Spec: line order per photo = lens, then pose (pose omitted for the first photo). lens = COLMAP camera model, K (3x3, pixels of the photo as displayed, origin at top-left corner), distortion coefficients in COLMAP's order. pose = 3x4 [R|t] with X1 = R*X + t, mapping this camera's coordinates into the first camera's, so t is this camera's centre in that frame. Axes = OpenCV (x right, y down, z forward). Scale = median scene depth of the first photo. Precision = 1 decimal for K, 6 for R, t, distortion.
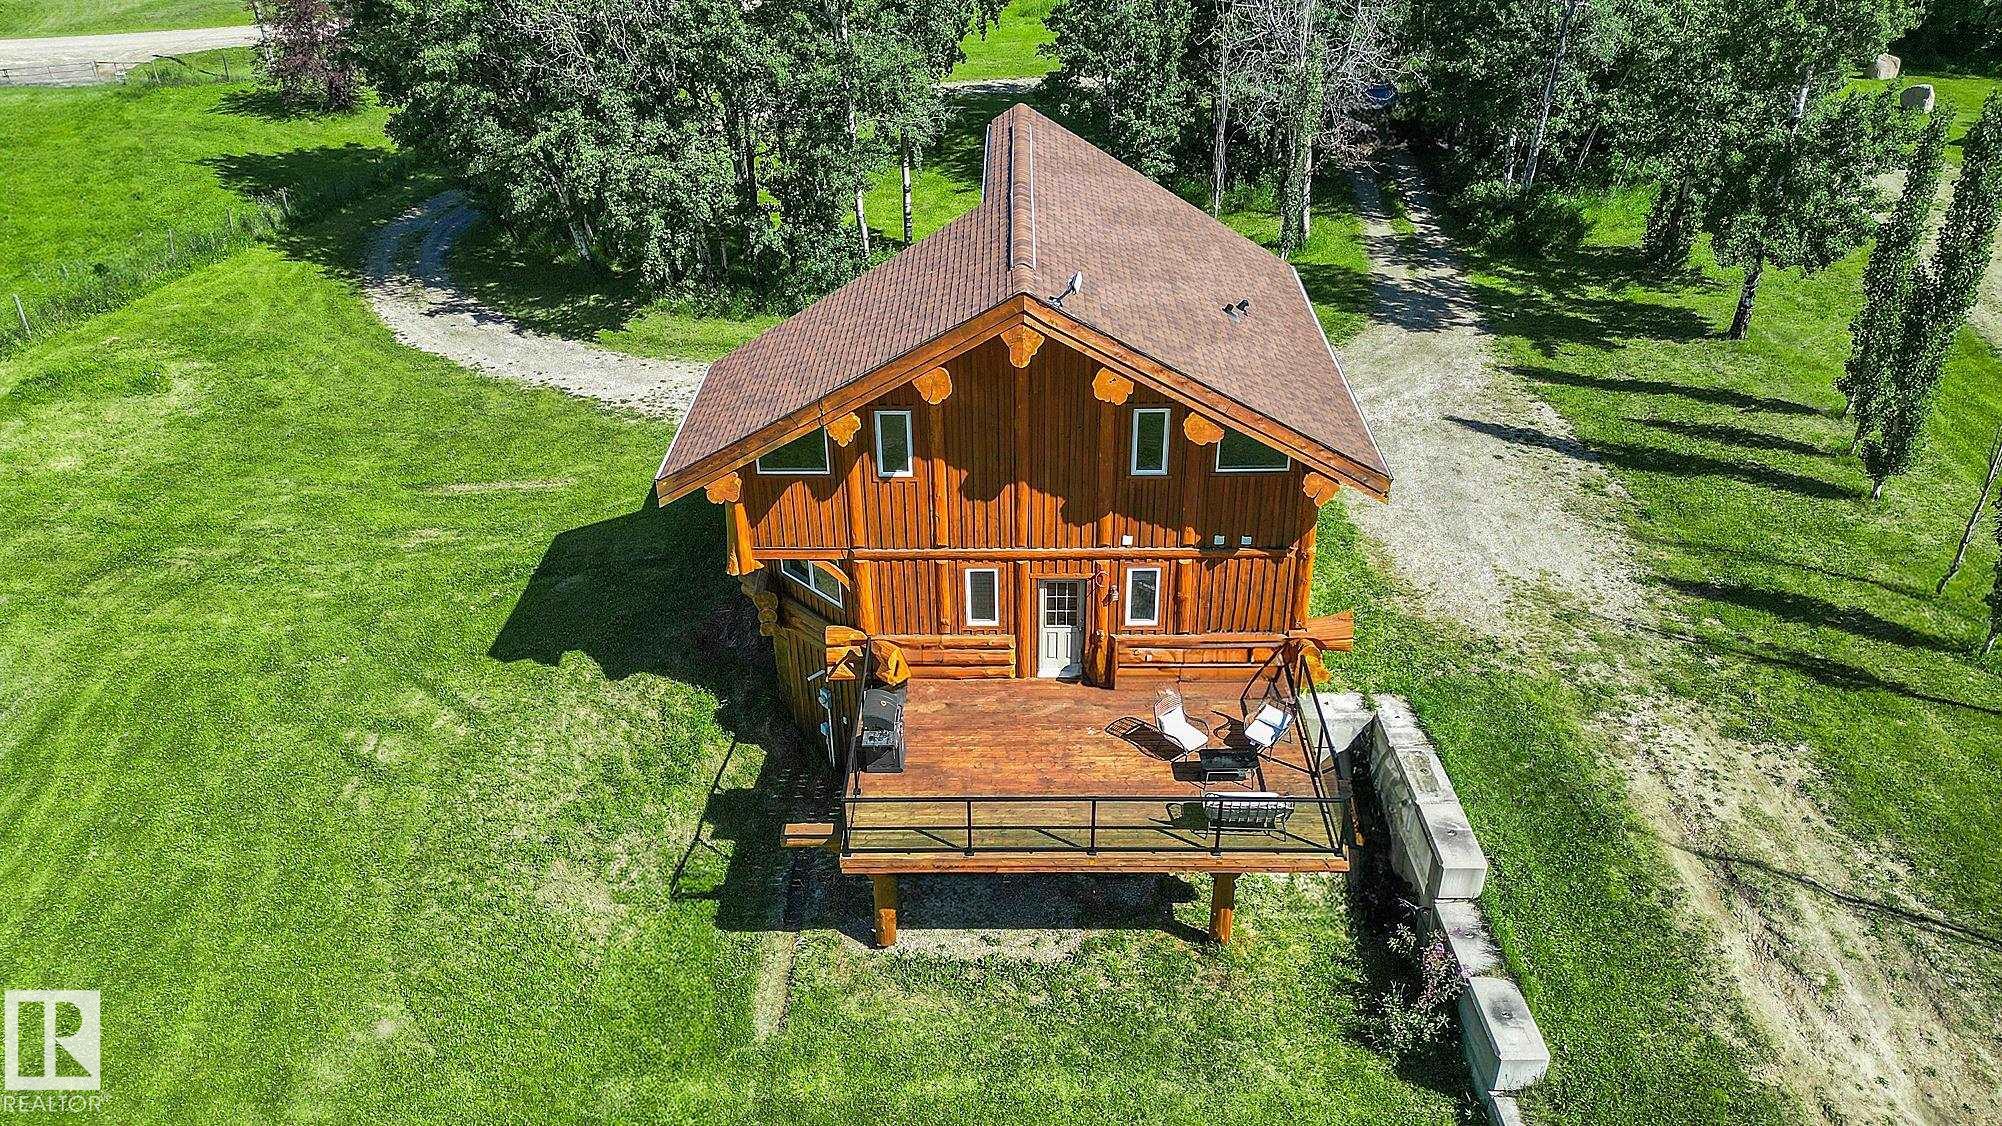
lens RADIAL K [[1400.3, 0, 998.7], [0, 1400.3, 565.5], [0, 0, 1]] dist [0.059791, -0.061591]
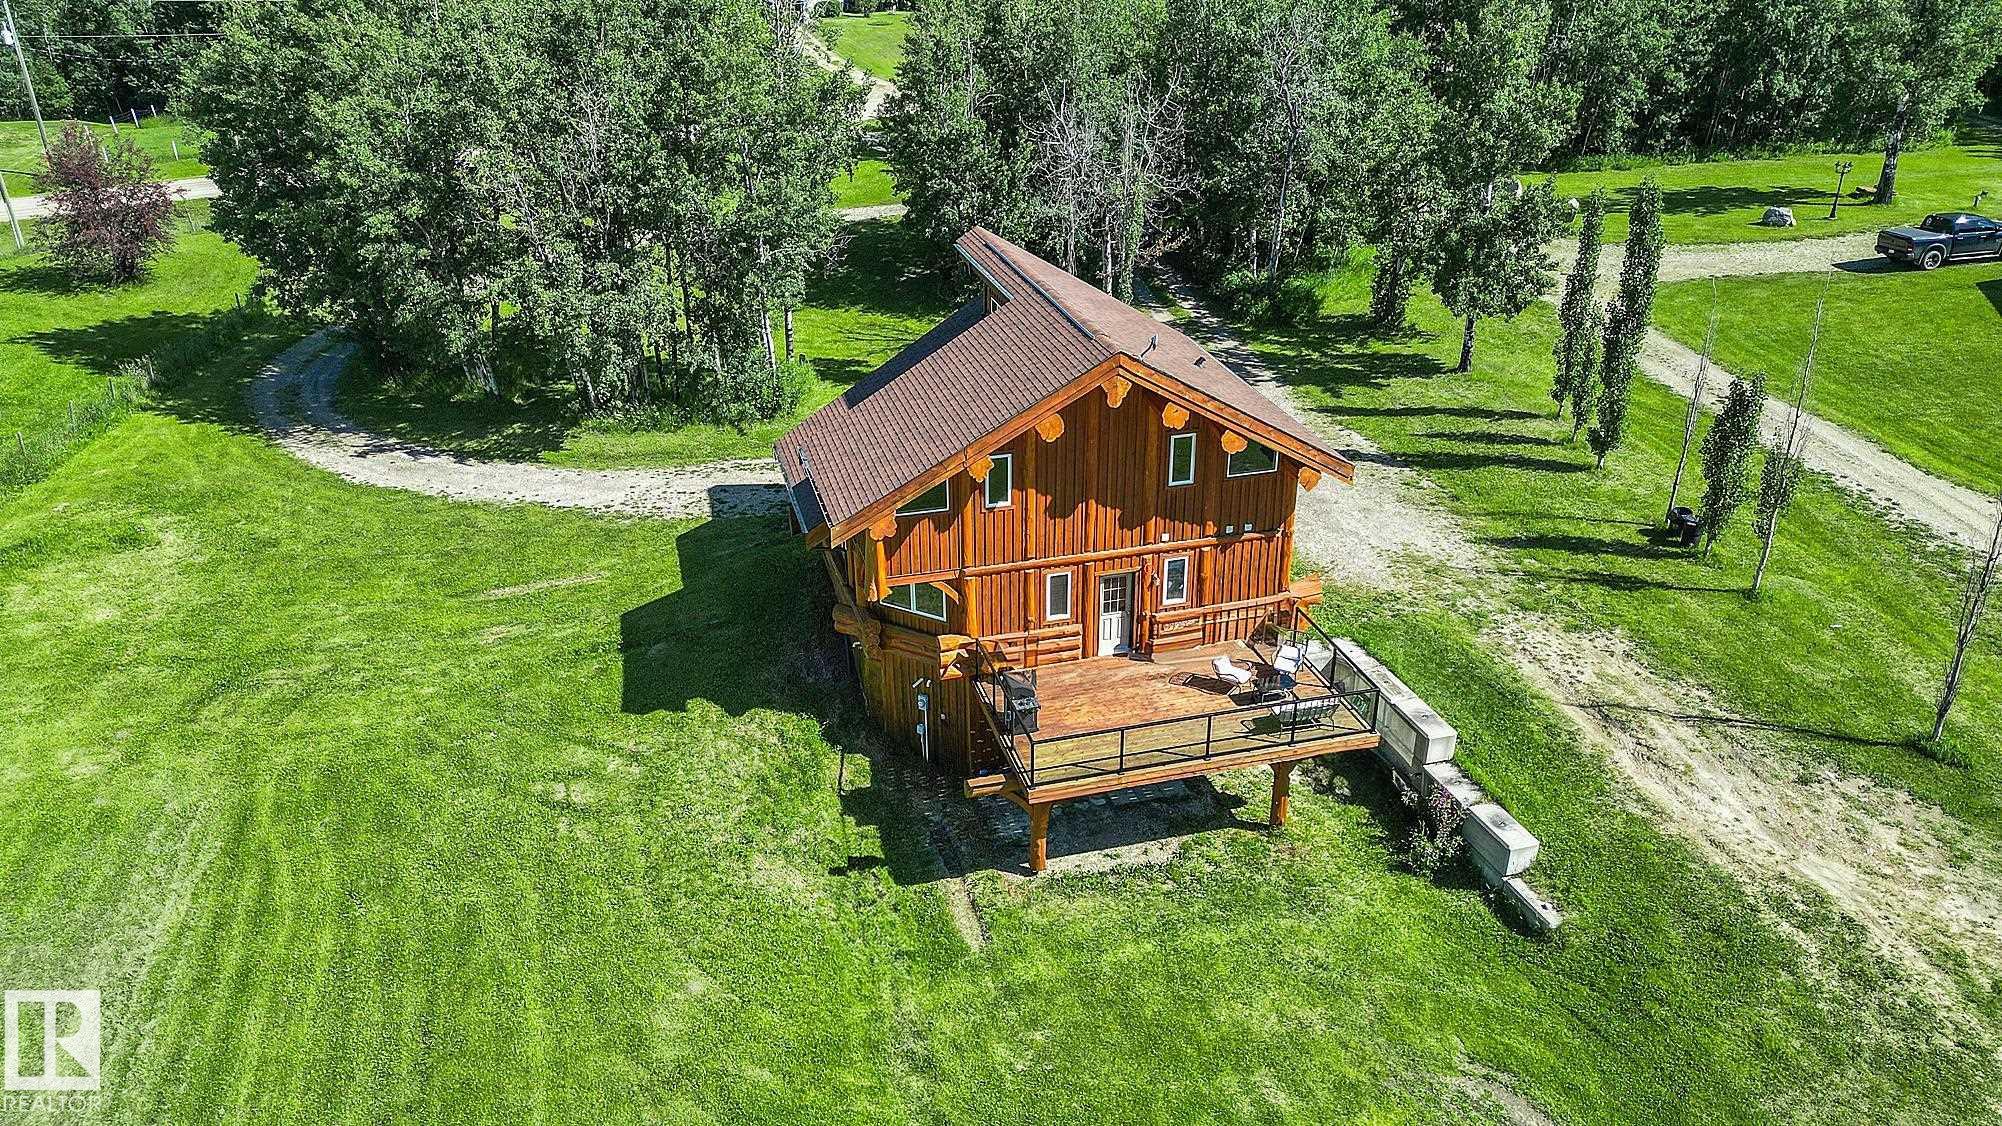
lens RADIAL K [[1400.3, 0, 997.5], [0, 1400.3, 566.3], [0, 0, 1]] dist [0.059791, -0.061591]
pose [[0.961930, -0.117318, 0.246835, -0.379416], [0.137778, 0.988177, -0.067260, 0.074123], [-0.236026, 0.098708, 0.966720, -0.234719]]
